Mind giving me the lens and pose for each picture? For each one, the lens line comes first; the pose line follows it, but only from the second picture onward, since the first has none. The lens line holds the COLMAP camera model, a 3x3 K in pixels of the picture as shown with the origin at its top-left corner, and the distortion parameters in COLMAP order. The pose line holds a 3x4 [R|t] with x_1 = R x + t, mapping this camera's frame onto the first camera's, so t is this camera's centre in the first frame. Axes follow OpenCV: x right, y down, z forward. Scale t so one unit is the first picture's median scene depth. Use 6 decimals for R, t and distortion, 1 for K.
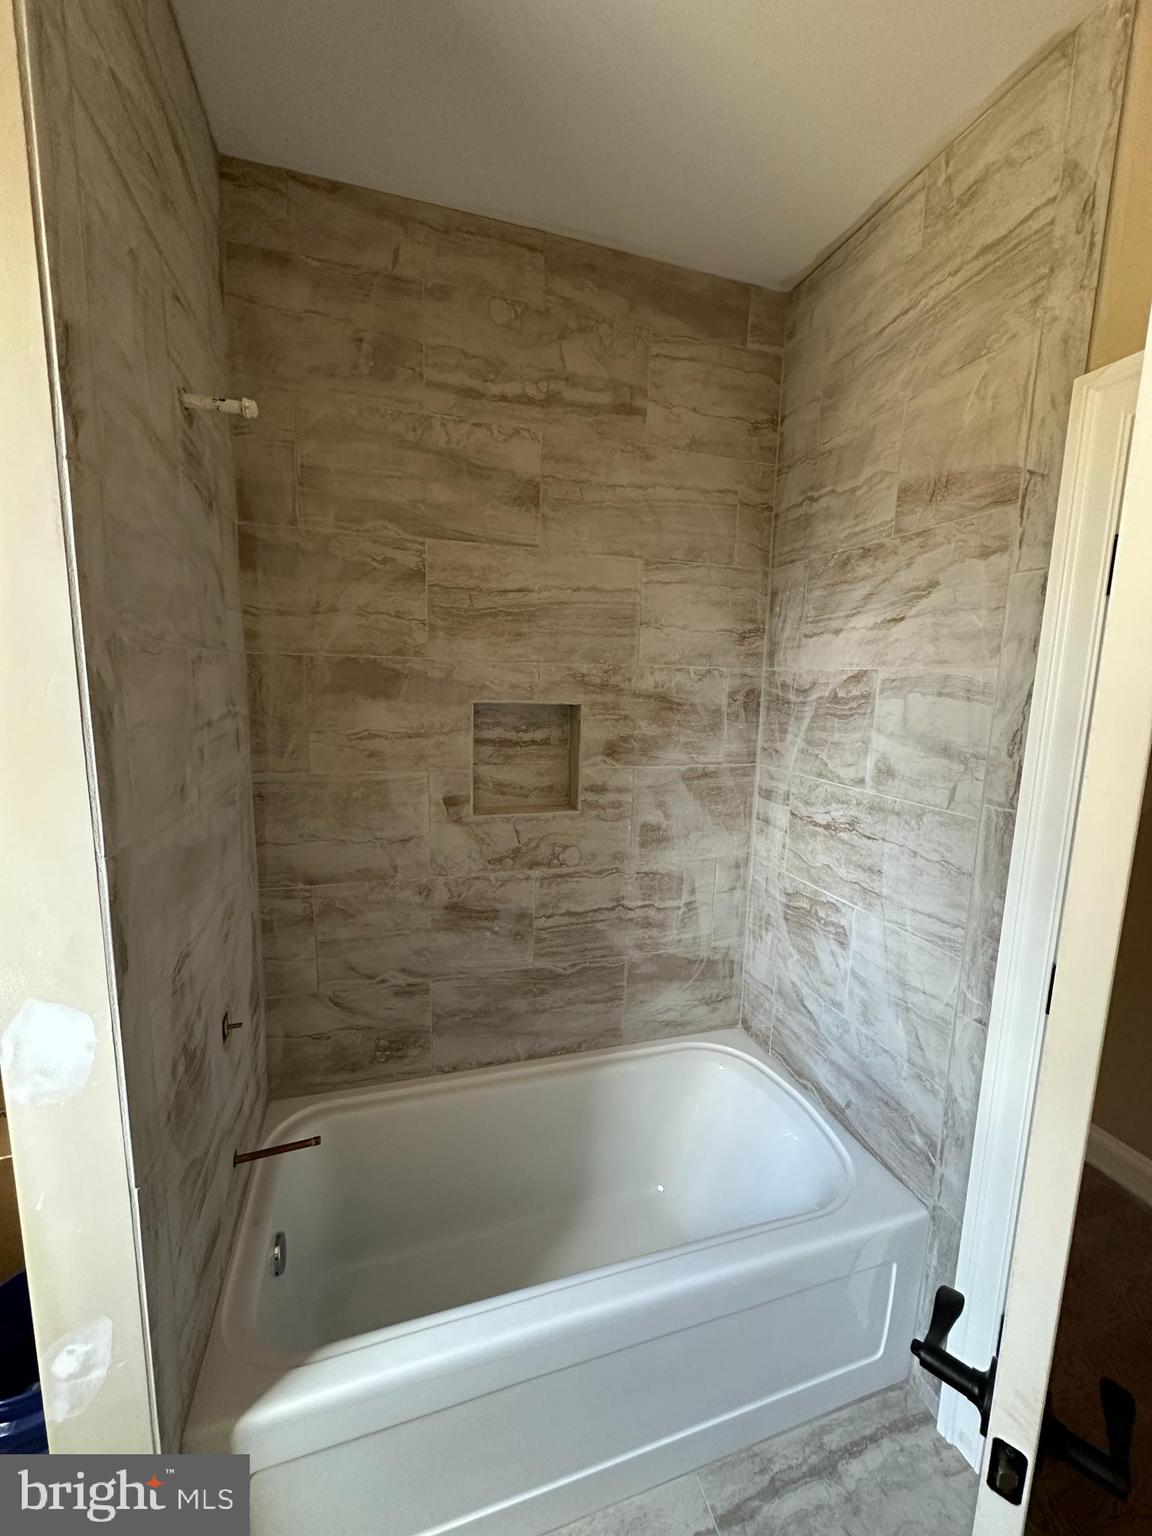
lens RADIAL K [[611.0, 0, 578.3], [0, 611.0, 770.7], [0, 0, 1]] dist [-0.000746, 0.000543]
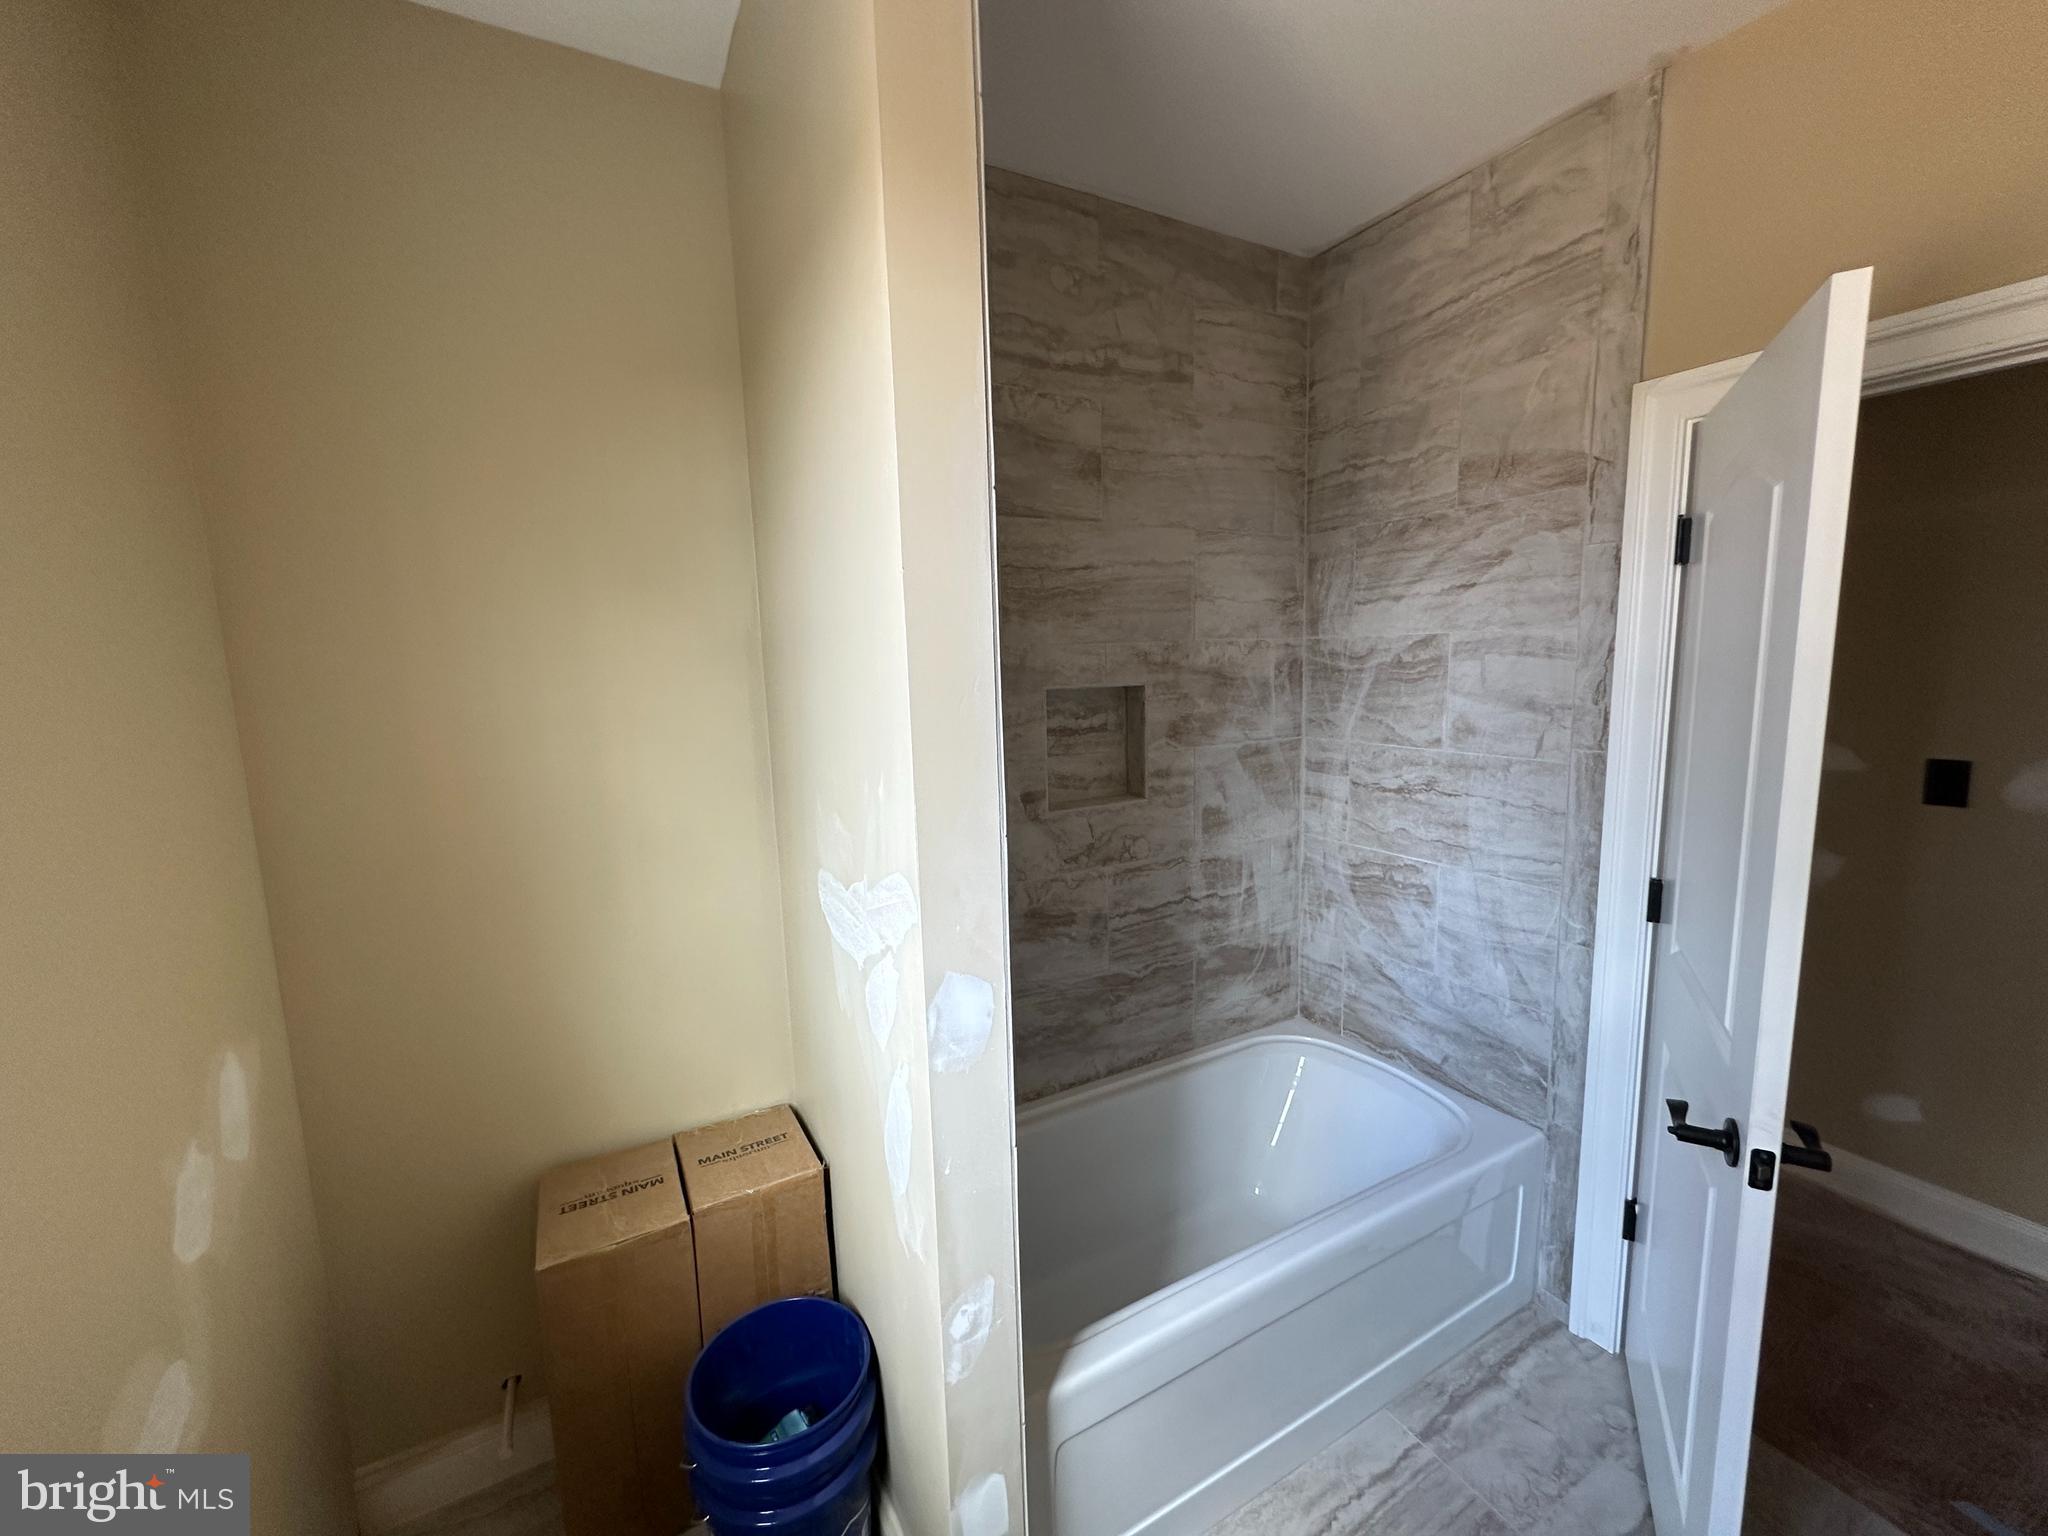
lens RADIAL K [[814.7, 0, 1025.3], [0, 814.7, 771.7], [0, 0, 1]] dist [-0.000746, 0.000543]
pose [[0.979161, -0.079842, 0.186733, -0.461456], [0.081638, 0.996660, -0.001937, 0.013034], [-0.185955, 0.017141, 0.982409, -0.215317]]
